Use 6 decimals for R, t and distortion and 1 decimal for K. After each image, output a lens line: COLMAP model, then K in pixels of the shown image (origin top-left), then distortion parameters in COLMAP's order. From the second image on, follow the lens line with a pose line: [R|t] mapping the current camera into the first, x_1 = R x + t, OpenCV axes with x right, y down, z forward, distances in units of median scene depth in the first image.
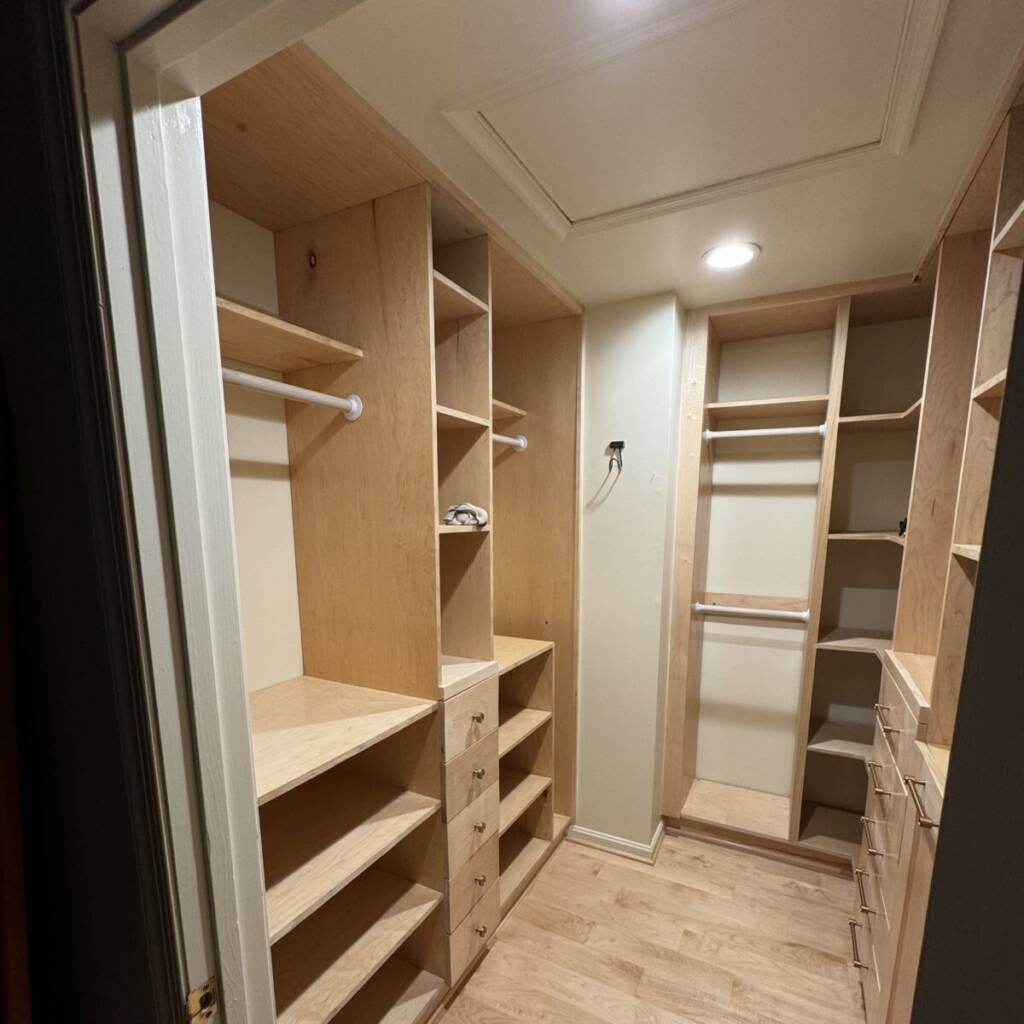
lens RADIAL K [[547.0, 0, 511.0], [0, 547.0, 601.6], [0, 0, 1]] dist [-0.000259, -0.001082]
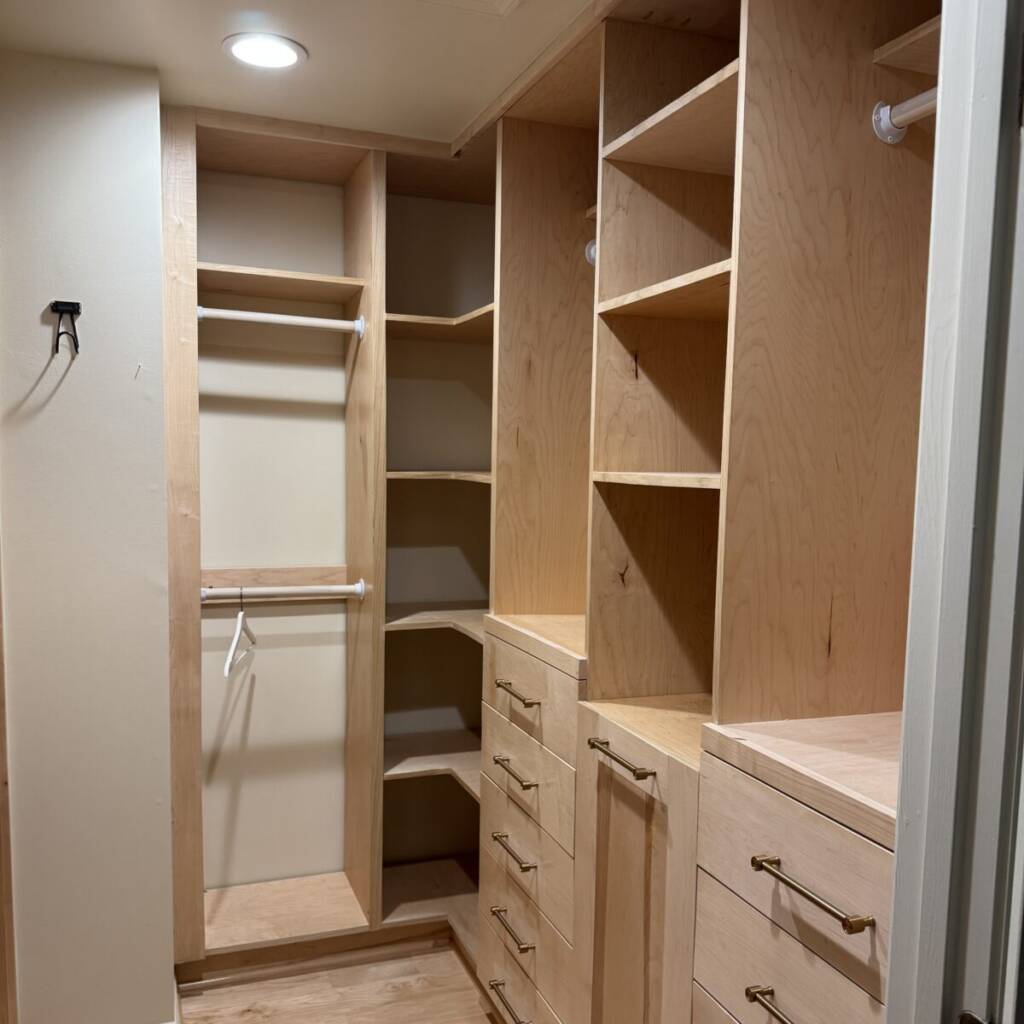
lens RADIAL K [[966.4, 0, 512.9], [0, 966.4, 550.6], [0, 0, 1]] dist [0.167493, -0.336703]
pose [[0.665531, -0.051581, 0.744586, -0.259730], [0.101889, 0.994549, -0.022175, 0.025095], [-0.739383, 0.090623, 0.667158, 0.024058]]
